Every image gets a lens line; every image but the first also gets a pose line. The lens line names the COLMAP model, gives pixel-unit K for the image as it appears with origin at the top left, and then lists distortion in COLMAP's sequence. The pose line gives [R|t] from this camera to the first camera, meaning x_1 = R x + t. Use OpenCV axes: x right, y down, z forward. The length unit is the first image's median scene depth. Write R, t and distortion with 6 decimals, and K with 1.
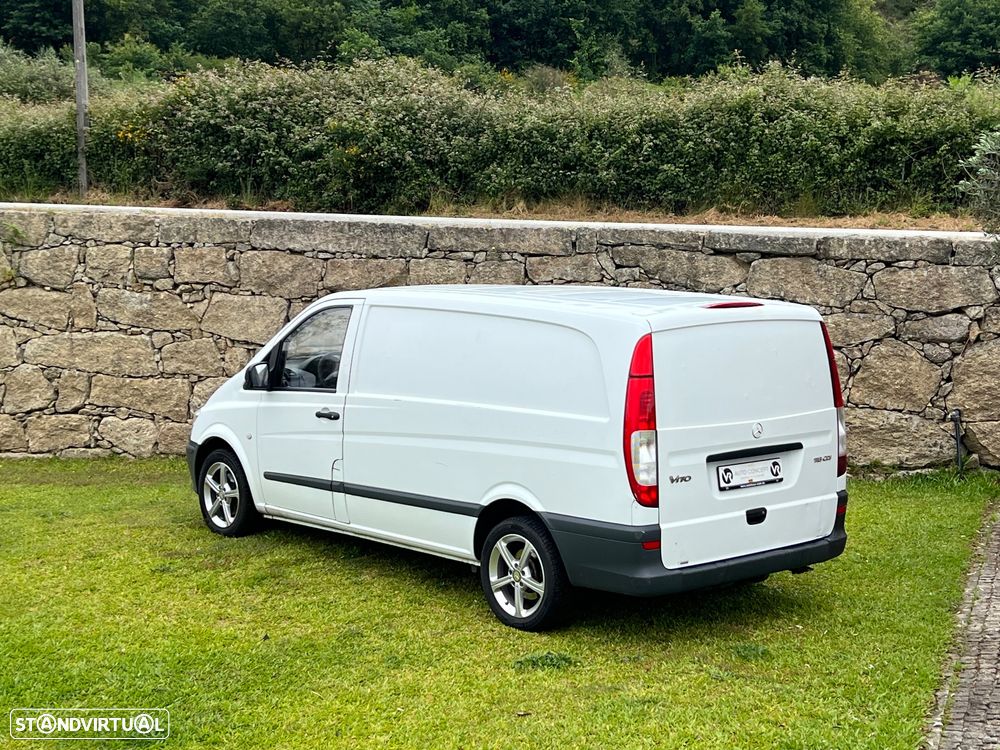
lens RADIAL K [[1552.1, 0, 517.5], [0, 1552.1, 404.9], [0, 0, 1]] dist [0.220180, -0.801784]
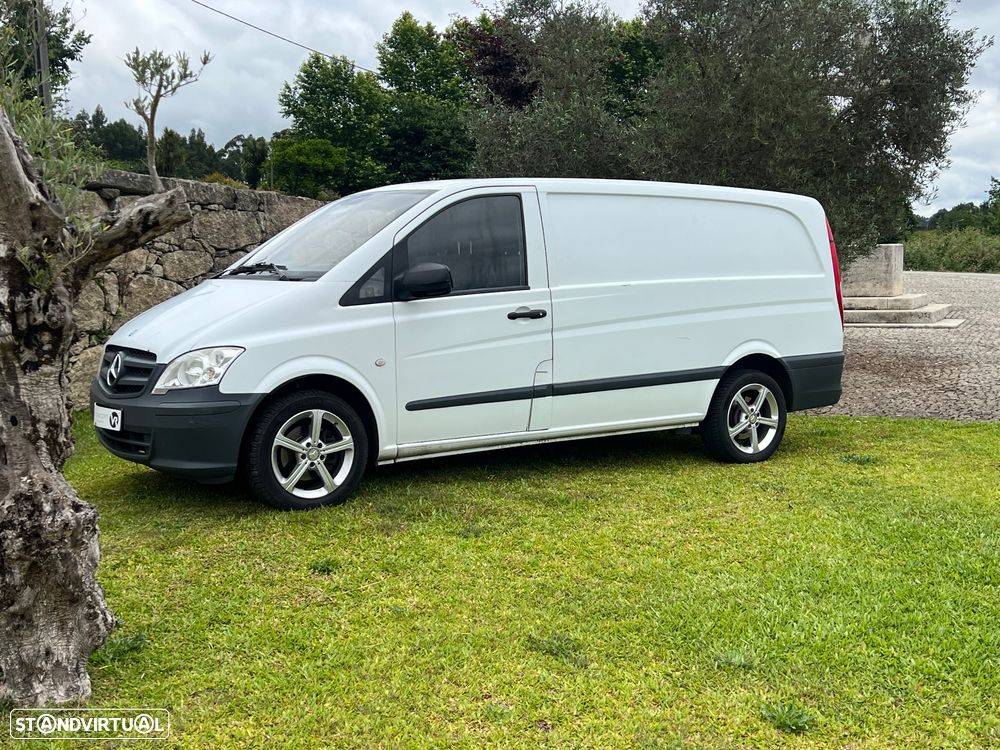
lens RADIAL K [[1188.1, 0, 511.6], [0, 1188.1, 387.1], [0, 0, 1]] dist [0.137217, -0.334625]
pose [[0.128981, -0.098559, 0.986737, -0.579546], [0.117487, 0.989559, 0.083483, -0.007463], [-0.984663, 0.105161, 0.139214, 0.659499]]
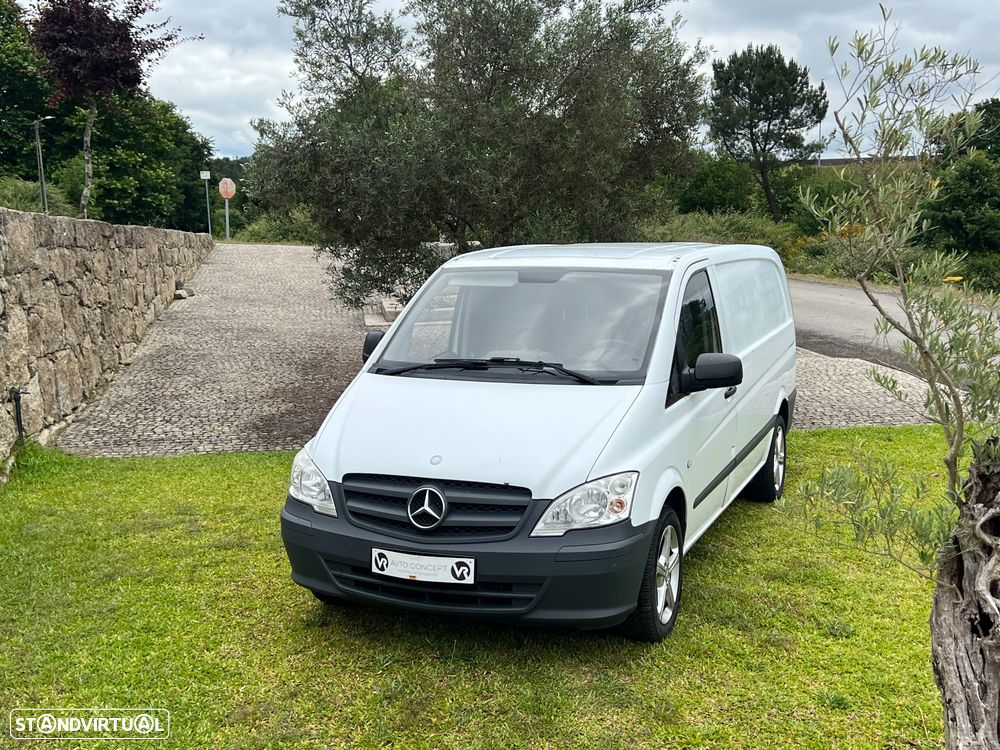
lens RADIAL K [[1188.1, 0, 511.6], [0, 1188.1, 387.1], [0, 0, 1]] dist [0.137217, -0.334625]
pose [[-0.454066, -0.124580, 0.882215, -0.479631], [0.106173, 0.975555, 0.192407, -0.101309], [-0.884619, 0.181032, -0.429739, 1.009282]]
